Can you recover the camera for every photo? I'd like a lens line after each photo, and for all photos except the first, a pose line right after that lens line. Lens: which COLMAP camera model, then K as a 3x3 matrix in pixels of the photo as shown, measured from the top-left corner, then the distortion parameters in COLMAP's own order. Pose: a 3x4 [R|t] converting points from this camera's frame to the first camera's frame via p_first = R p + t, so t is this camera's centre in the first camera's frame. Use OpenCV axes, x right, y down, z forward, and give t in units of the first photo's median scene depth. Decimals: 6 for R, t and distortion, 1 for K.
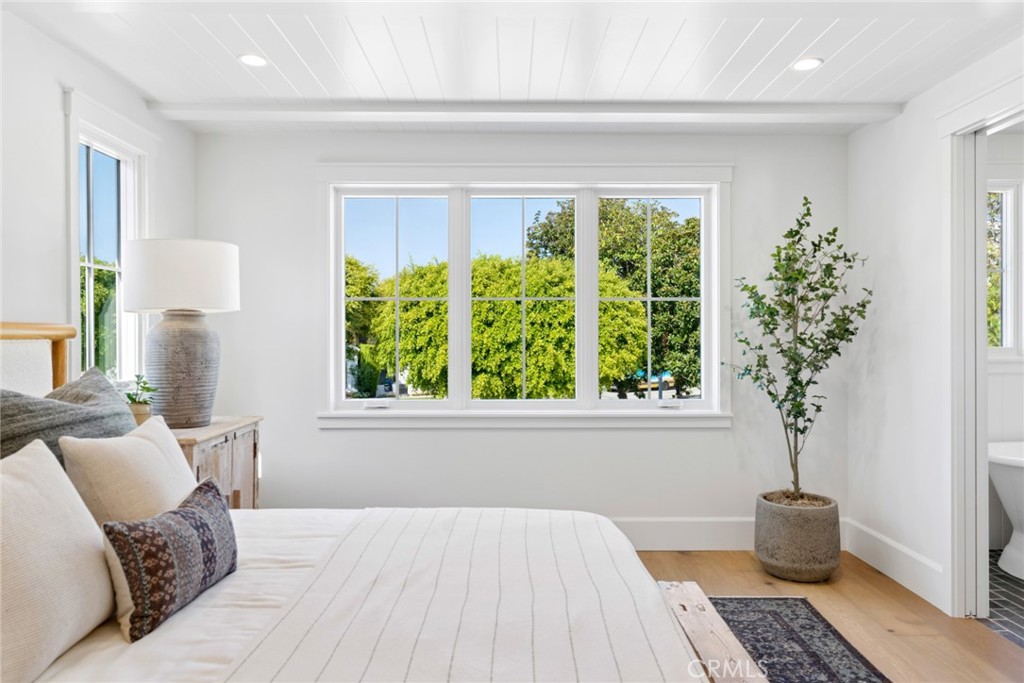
lens RADIAL K [[699.4, 0, 512.0], [0, 699.4, 341.5], [0, 0, 1]] dist [0.000087, 0.002408]
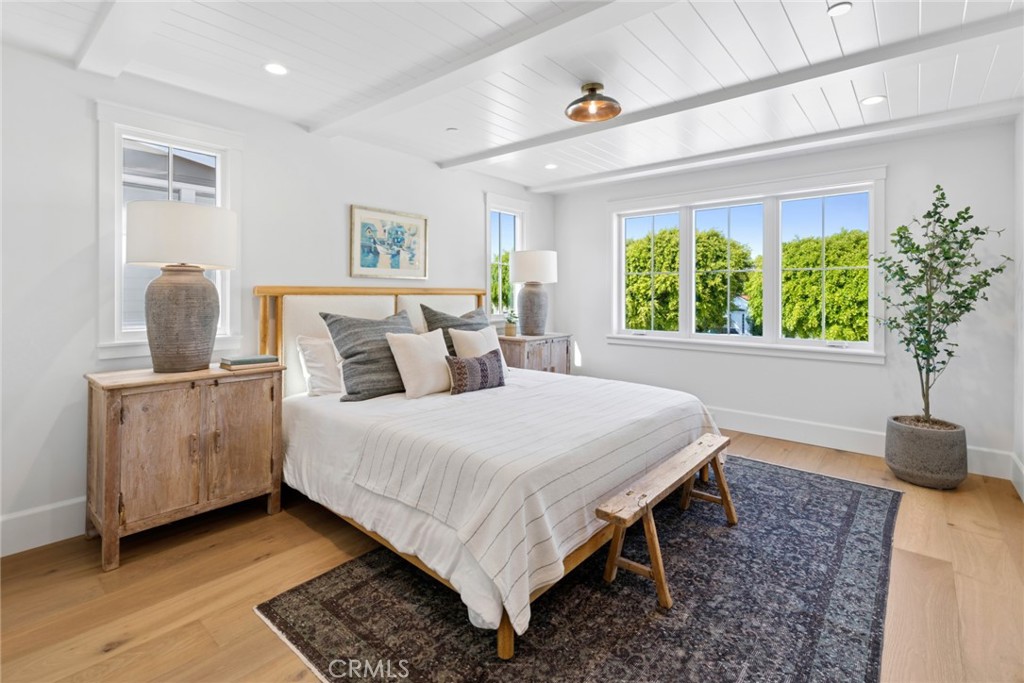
lens RADIAL K [[471.6, 0, 513.1], [0, 471.6, 303.4], [0, 0, 1]] dist [0.000801, 0.000022]
pose [[0.757716, 0.015637, -0.652397, 0.393248], [-0.008757, 0.999866, 0.013795, 0.001741], [0.652526, -0.004740, 0.757751, -0.144257]]
